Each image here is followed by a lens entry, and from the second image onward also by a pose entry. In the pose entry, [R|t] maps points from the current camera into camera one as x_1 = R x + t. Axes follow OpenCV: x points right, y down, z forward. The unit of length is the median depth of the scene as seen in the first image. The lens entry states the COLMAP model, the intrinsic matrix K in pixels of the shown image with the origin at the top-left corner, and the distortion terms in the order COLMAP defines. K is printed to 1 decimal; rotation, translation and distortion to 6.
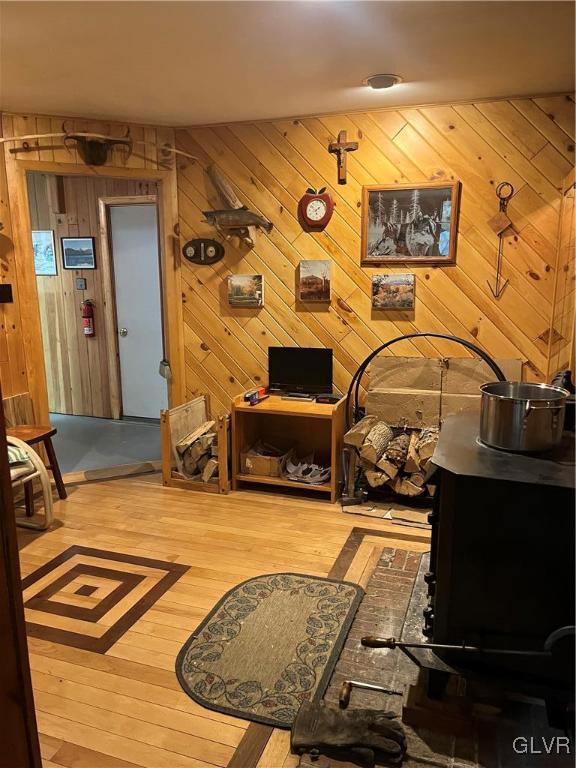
lens RADIAL K [[580.2, 0, 287.6], [0, 580.2, 385.1], [0, 0, 1]] dist [-0.003082, -0.001755]
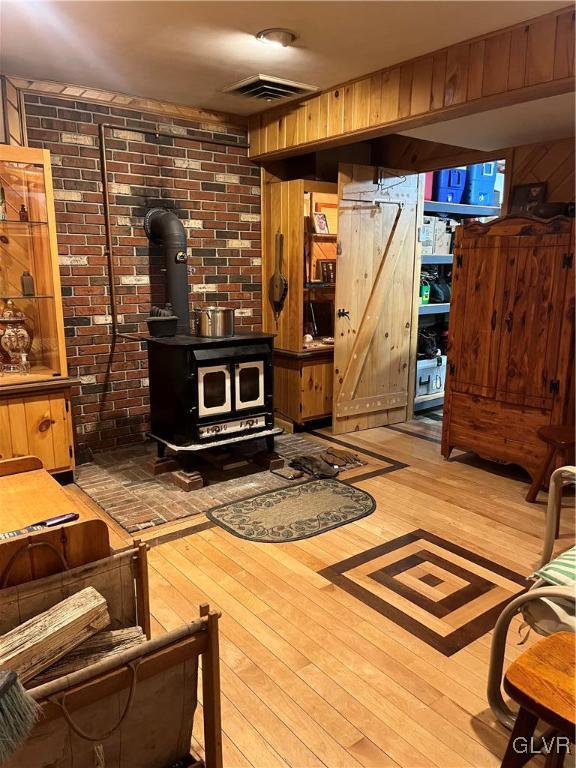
lens RADIAL K [[580.2, 0, 287.2], [0, 580.2, 385.3], [0, 0, 1]] dist [-0.003082, -0.001755]
pose [[-0.835548, -0.111435, 0.537998, -0.713405], [0.113114, 0.923347, 0.366926, -0.354866], [-0.537647, 0.367439, -0.758896, 1.970465]]
